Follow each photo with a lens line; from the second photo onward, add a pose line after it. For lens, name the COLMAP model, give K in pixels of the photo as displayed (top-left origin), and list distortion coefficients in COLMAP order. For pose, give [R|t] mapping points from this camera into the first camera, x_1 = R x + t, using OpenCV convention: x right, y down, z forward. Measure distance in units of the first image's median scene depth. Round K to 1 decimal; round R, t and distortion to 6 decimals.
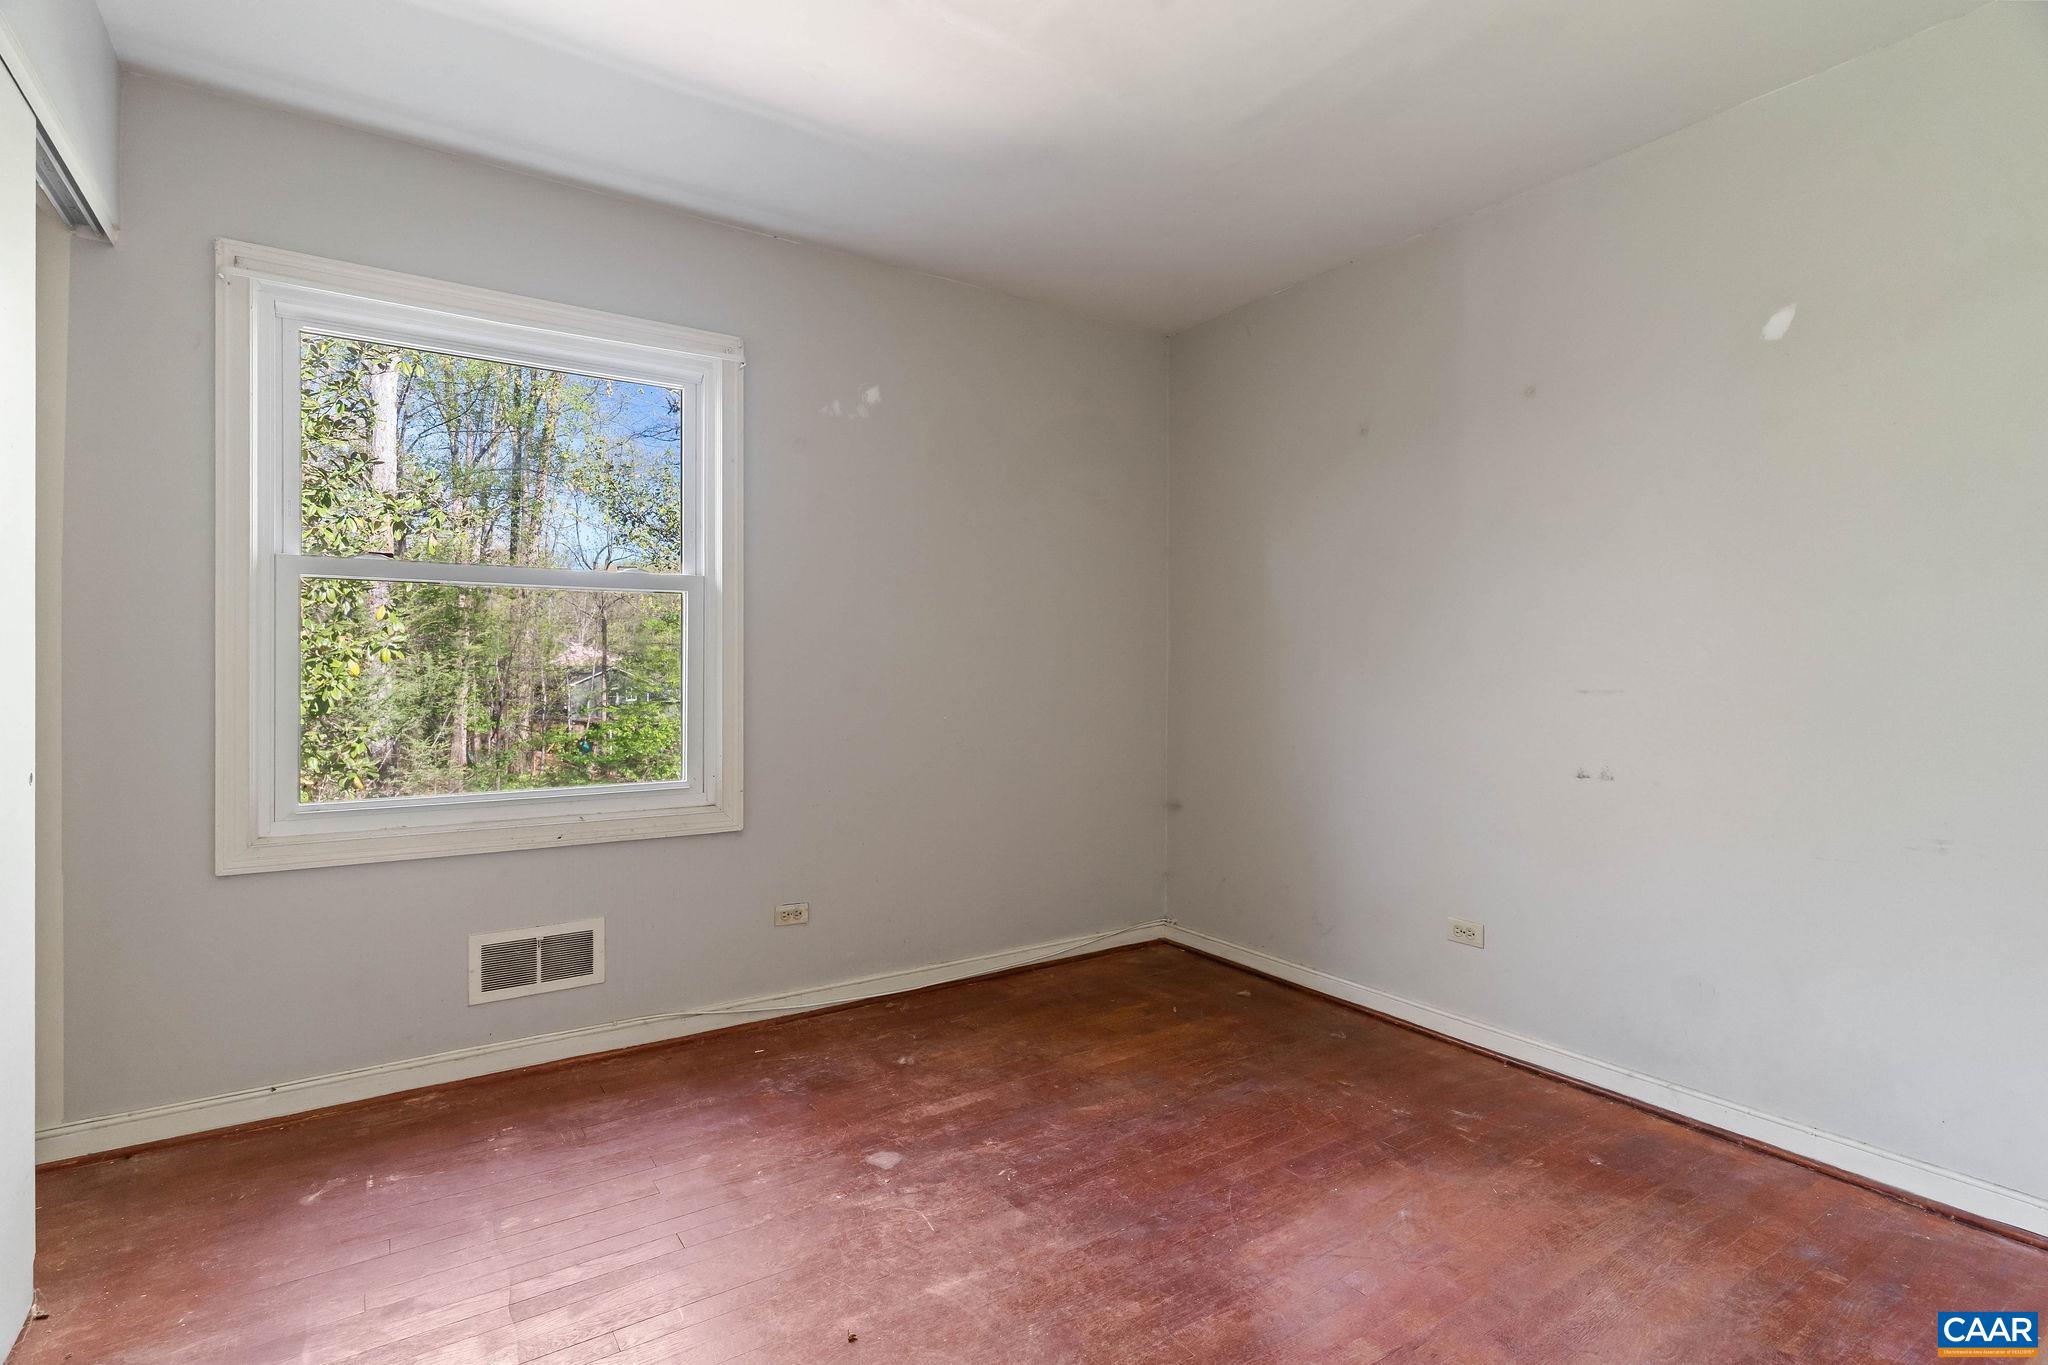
lens RADIAL K [[988.8, 0, 1012.4], [0, 988.8, 644.4], [0, 0, 1]] dist [-0.000620, 0.000125]
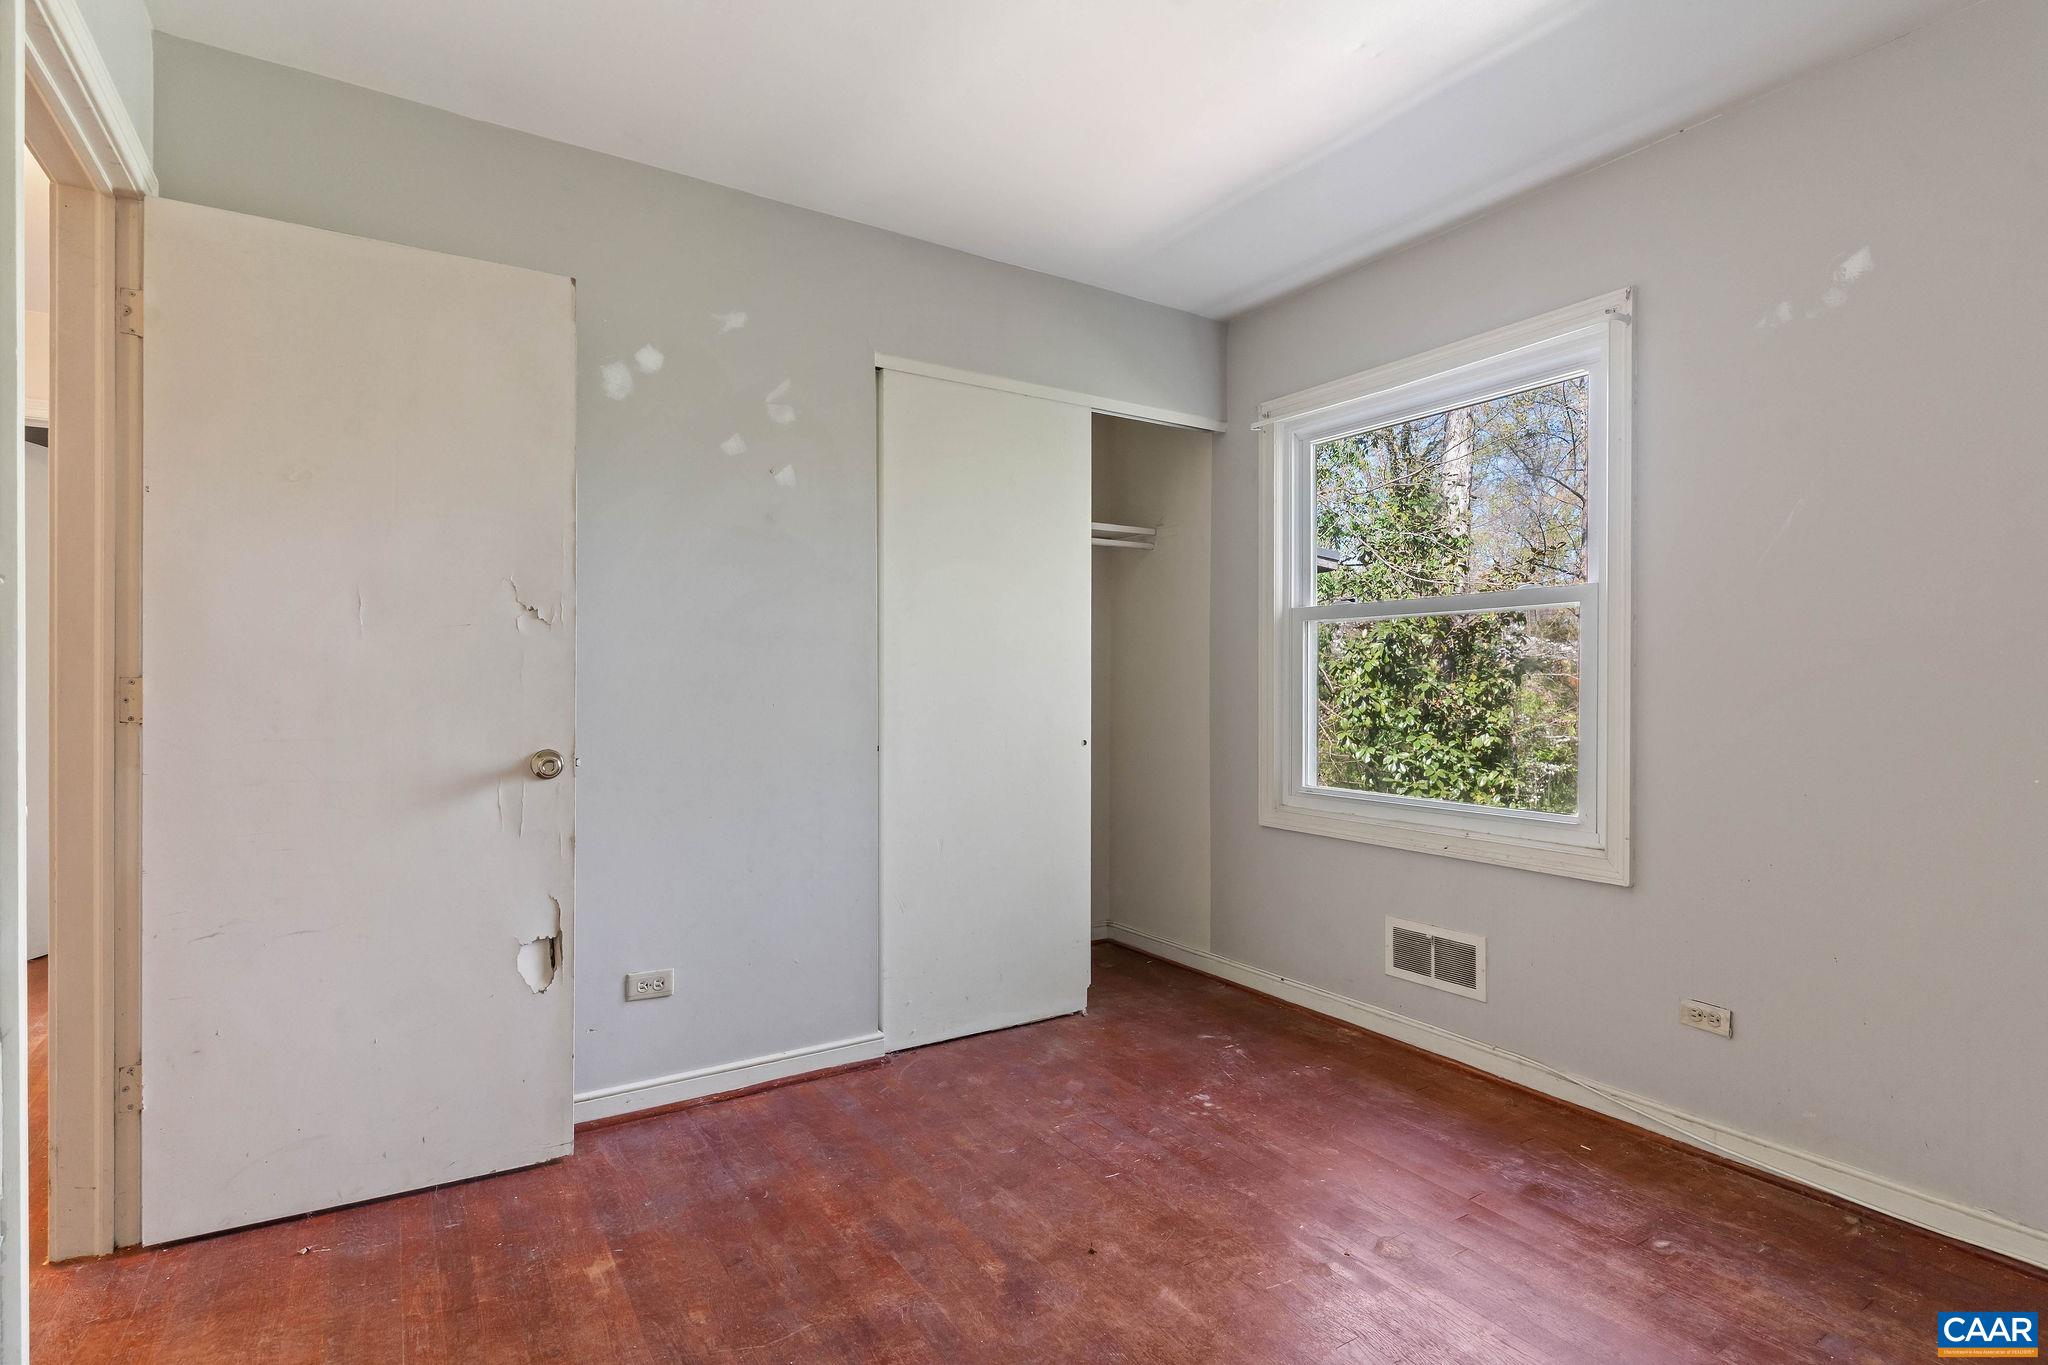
lens RADIAL K [[985.5, 0, 1020.5], [0, 985.5, 676.5], [0, 0, 1]] dist [-0.001577, -0.000267]
pose [[-0.018831, -0.013327, -0.999734, 0.617438], [0.014982, 0.999795, -0.013610, 0.019007], [0.999710, -0.015234, -0.018627, 0.571179]]
